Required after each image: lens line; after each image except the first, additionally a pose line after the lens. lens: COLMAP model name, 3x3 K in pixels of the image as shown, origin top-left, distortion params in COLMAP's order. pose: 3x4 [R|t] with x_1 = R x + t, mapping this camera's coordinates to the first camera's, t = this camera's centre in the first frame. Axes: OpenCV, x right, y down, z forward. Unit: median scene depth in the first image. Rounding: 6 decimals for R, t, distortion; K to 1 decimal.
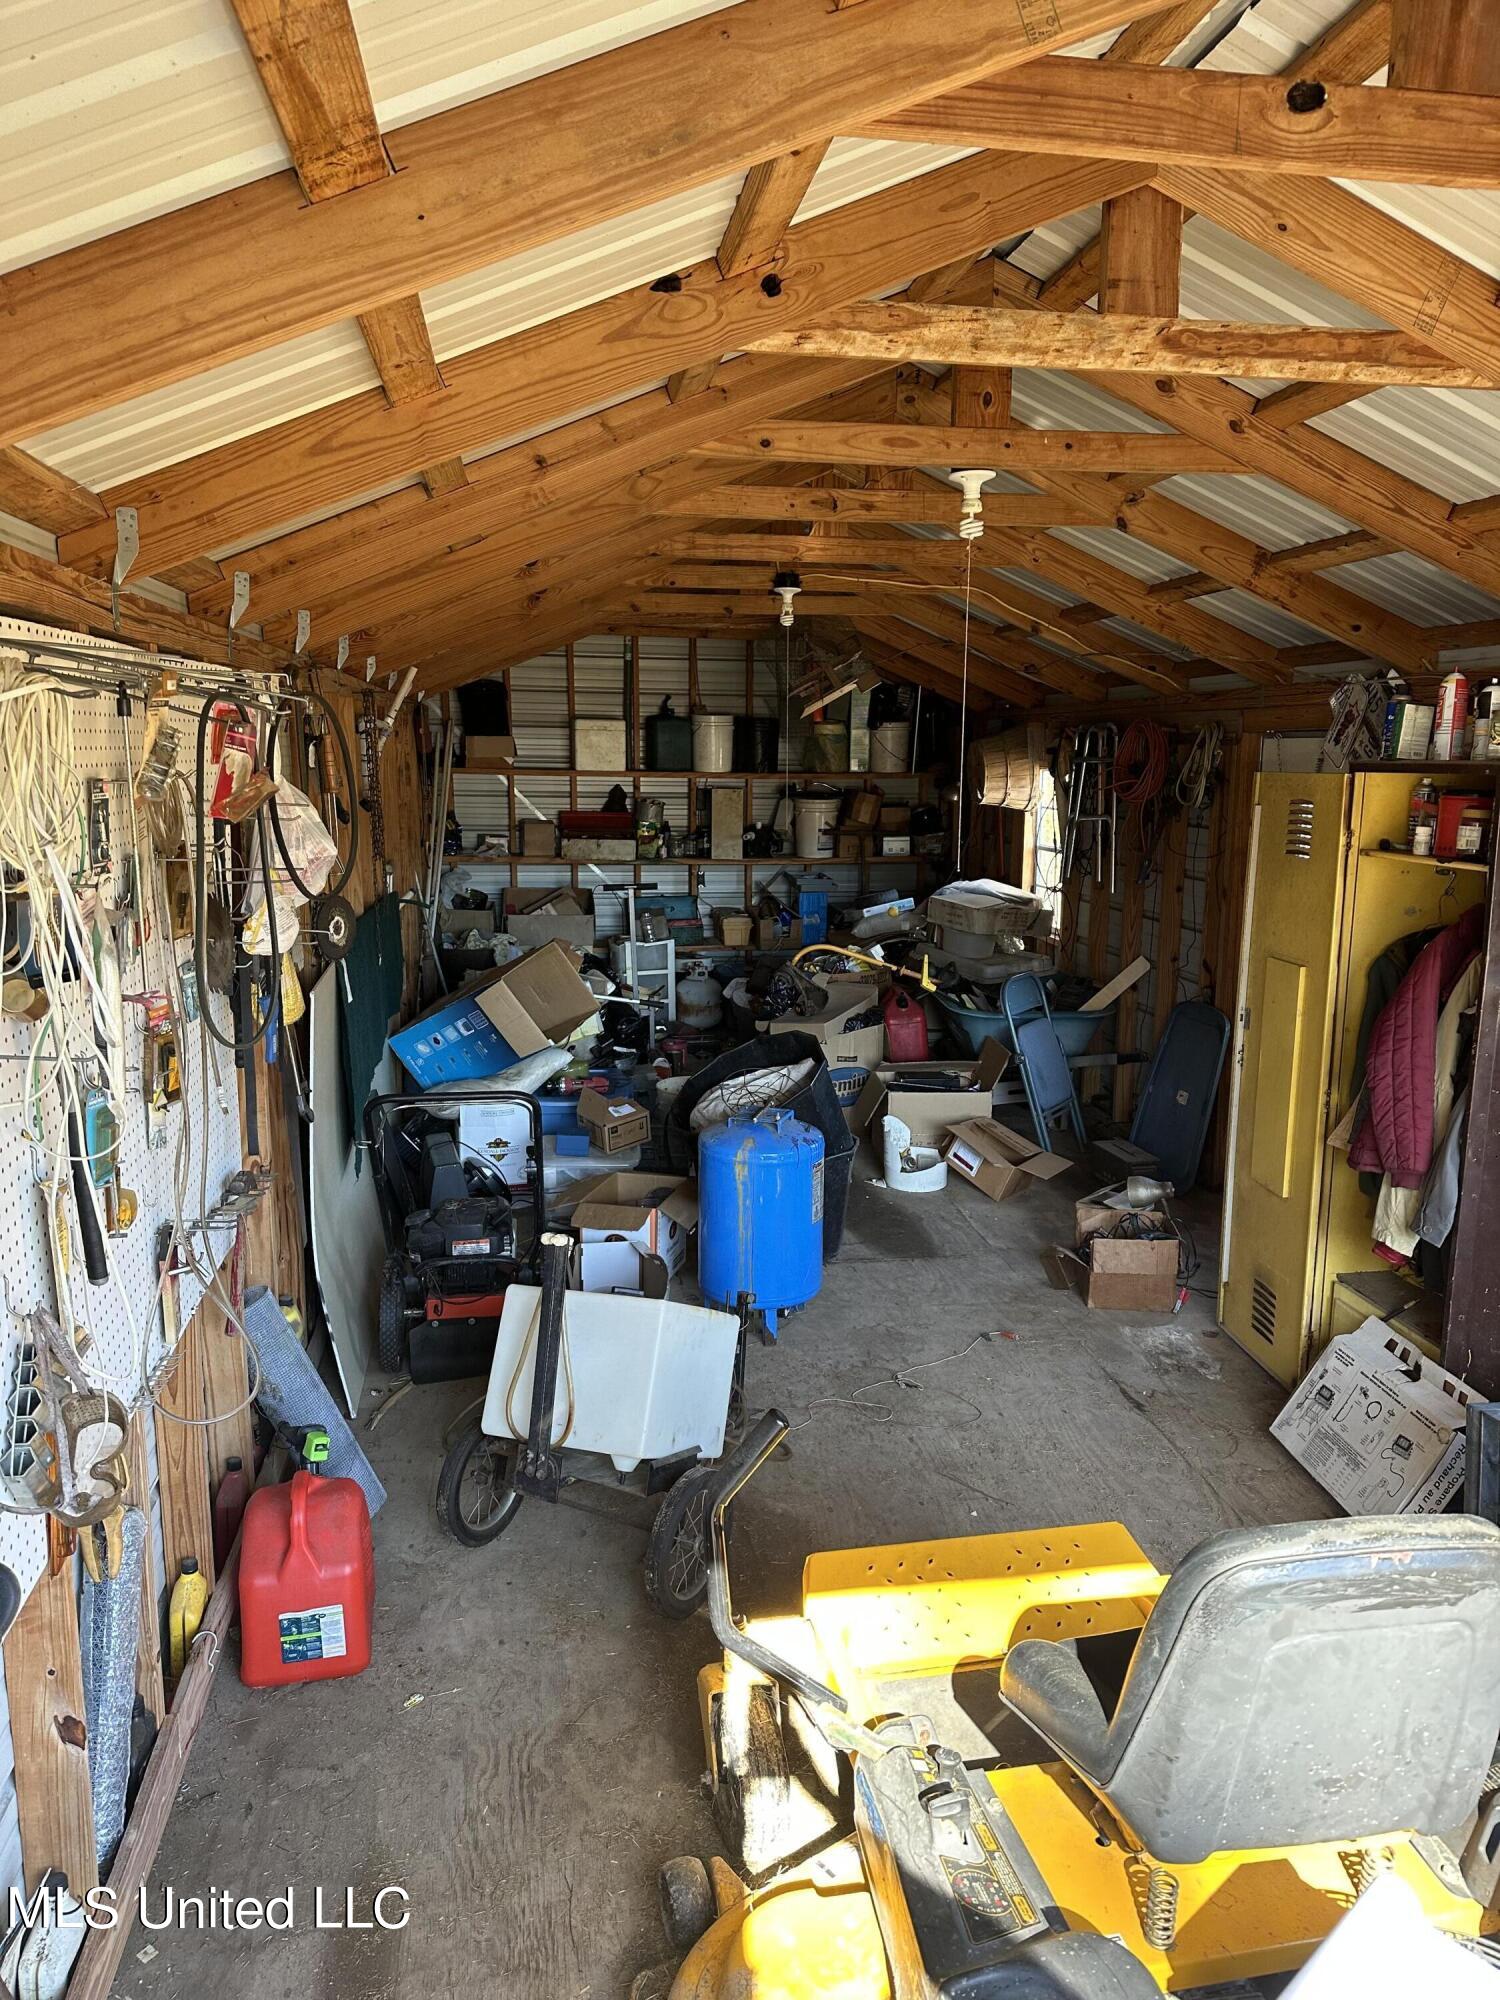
lens RADIAL K [[1397.5, 0, 741.6], [0, 1397.5, 1004.2], [0, 0, 1]] dist [0.106204, -0.167898]
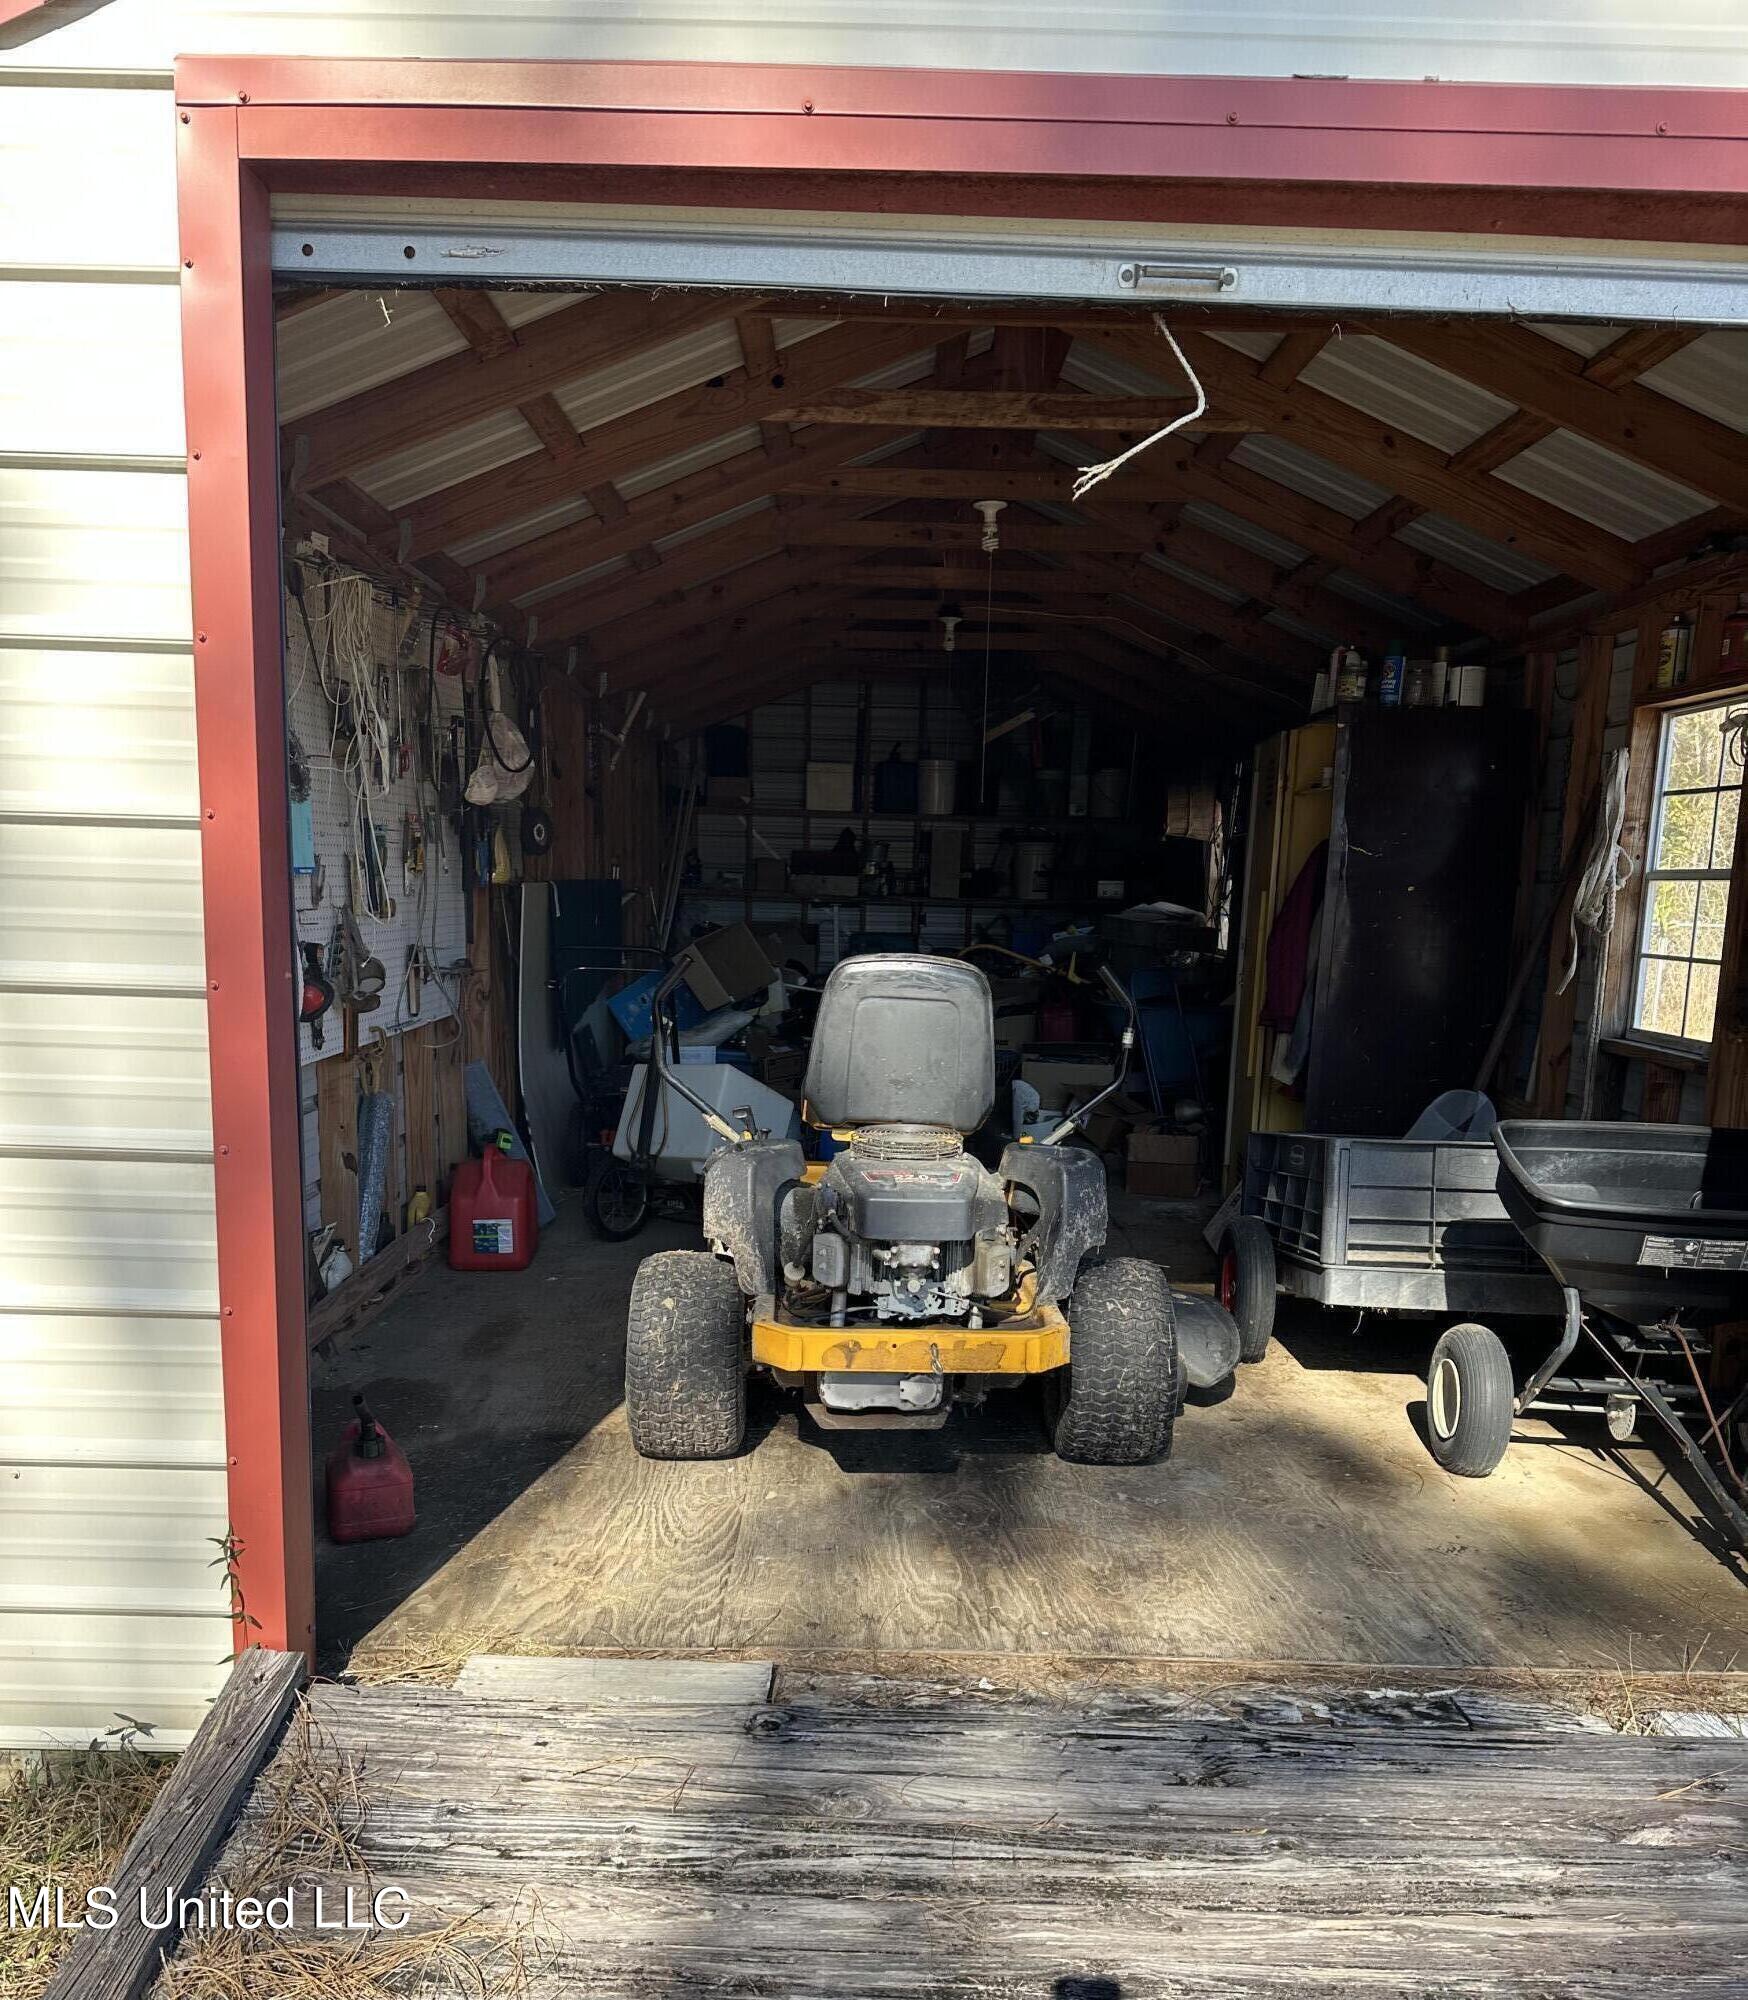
lens RADIAL K [[1751.5, 0, 868.0], [0, 1751.5, 1244.6], [0, 0, 1]] dist [0.132793, -0.260507]
pose [[0.986161, 0.047512, -0.158835, 0.218818], [-0.046730, 0.998870, 0.008660, 0.209521], [0.159067, -0.001118, 0.987267, -0.454357]]
